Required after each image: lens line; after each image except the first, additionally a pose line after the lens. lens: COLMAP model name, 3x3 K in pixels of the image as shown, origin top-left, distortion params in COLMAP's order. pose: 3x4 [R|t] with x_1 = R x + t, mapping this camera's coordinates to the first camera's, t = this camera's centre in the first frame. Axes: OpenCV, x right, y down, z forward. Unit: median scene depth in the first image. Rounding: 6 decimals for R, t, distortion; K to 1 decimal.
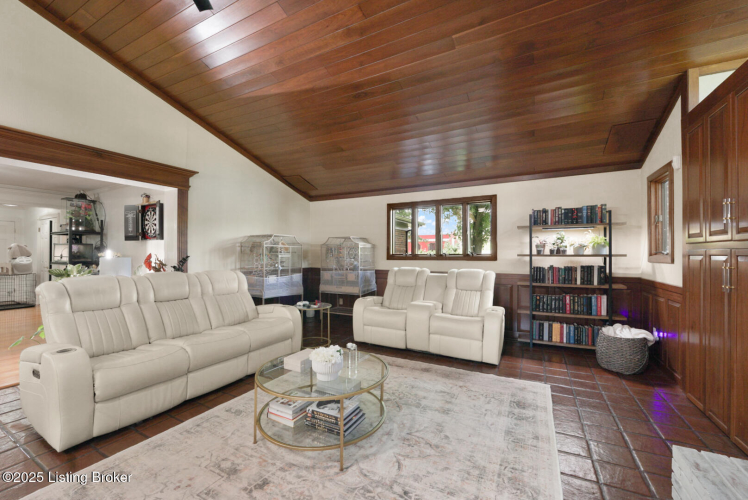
lens RADIAL K [[305.4, 0, 372.9], [0, 305.4, 252.9], [0, 0, 1]] dist [-0.023042, 0.000536]
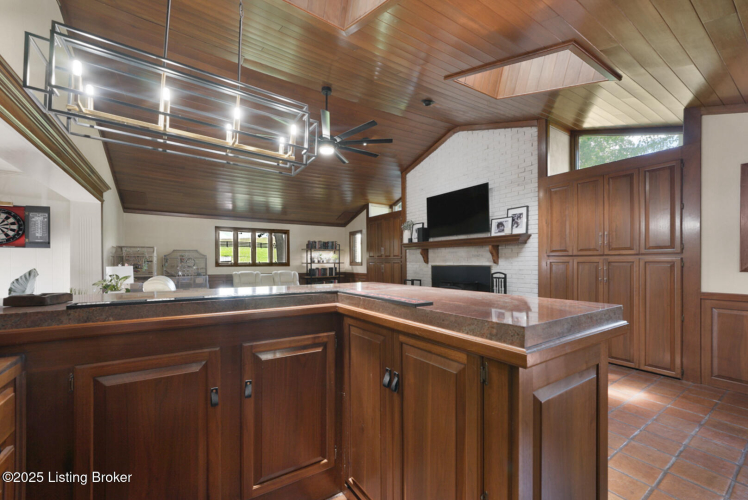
lens RADIAL K [[304.8, 0, 372.6], [0, 304.8, 264.6], [0, 0, 1]] dist [0.000252, 0.000132]
pose [[0.476627, -0.009111, 0.879059, -1.165994], [0.001745, 0.999954, 0.009418, -0.001011], [-0.879104, -0.002955, 0.476621, -0.375950]]
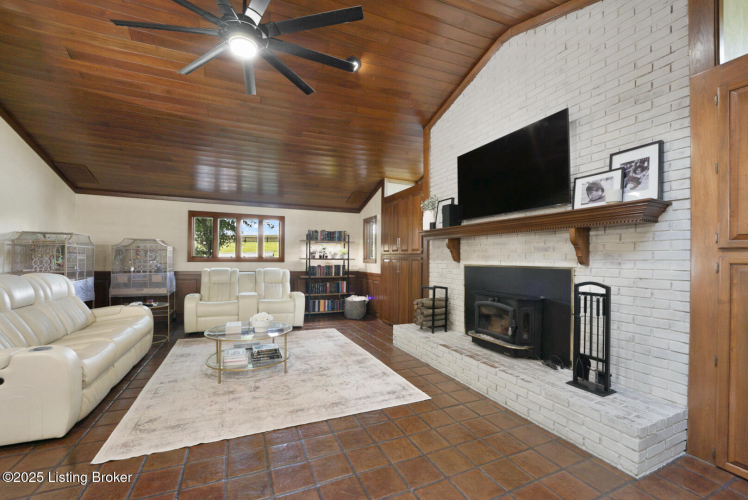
lens RADIAL K [[308.1, 0, 372.2], [0, 308.1, 259.3], [0, 0, 1]] dist [-0.025220, -0.000019]
pose [[0.618288, 0.006180, 0.785928, -0.572786], [-0.013887, 0.999899, 0.003062, 0.001143], [-0.785829, -0.012808, 0.618311, -0.266180]]
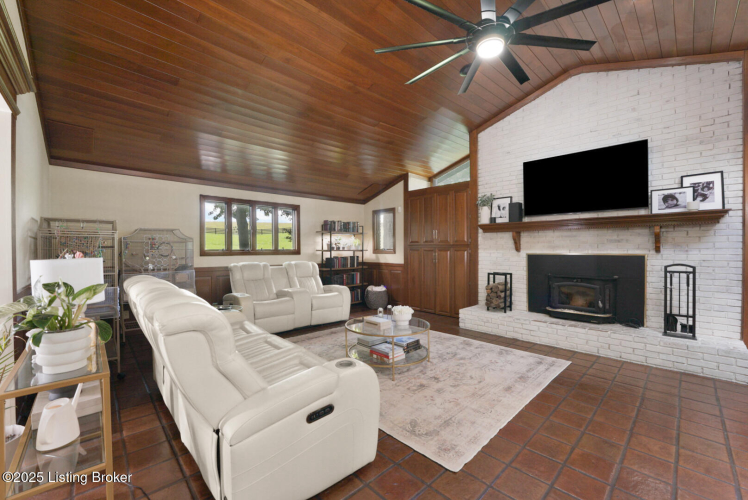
lens RADIAL K [[305.4, 0, 372.9], [0, 305.4, 252.9], [0, 0, 1]] dist [-0.023042, 0.000536]
pose [[0.317135, -0.012255, 0.948301, -0.923930], [-0.000800, 0.999913, 0.013190, -0.000003], [-0.948380, -0.004942, 0.317098, 0.327722]]
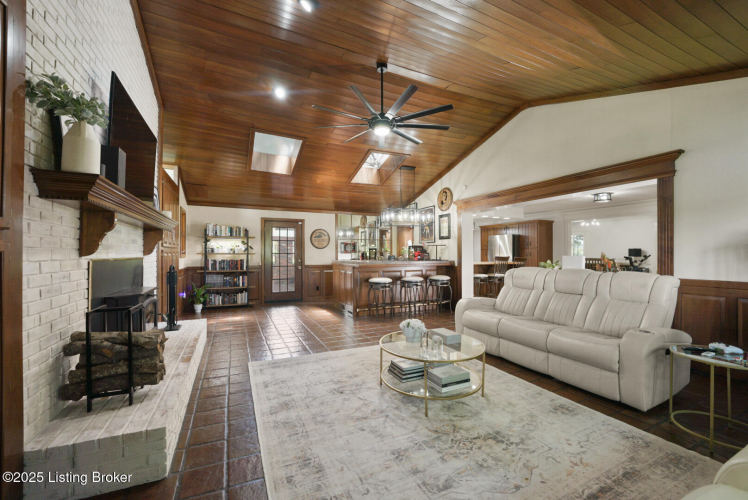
lens RADIAL K [[305.4, 0, 372.9], [0, 305.4, 252.9], [0, 0, 1]] dist [-0.023042, 0.000536]
pose [[-0.601159, -0.004033, -0.799119, 0.558549], [-0.000291, 0.999988, -0.004828, 0.007755], [0.799129, -0.002670, -0.601153, 0.881055]]
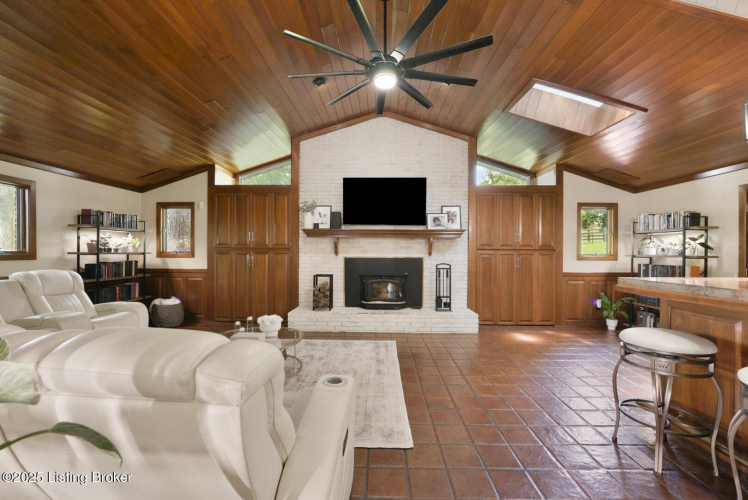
lens RADIAL K [[305.4, 0, 372.9], [0, 305.4, 252.9], [0, 0, 1]] dist [-0.023042, 0.000536]
pose [[-0.442270, -0.002504, 0.896878, -0.897593], [-0.007902, 0.999968, -0.001105, 0.000765], [-0.896847, -0.007576, -0.442276, 0.633780]]
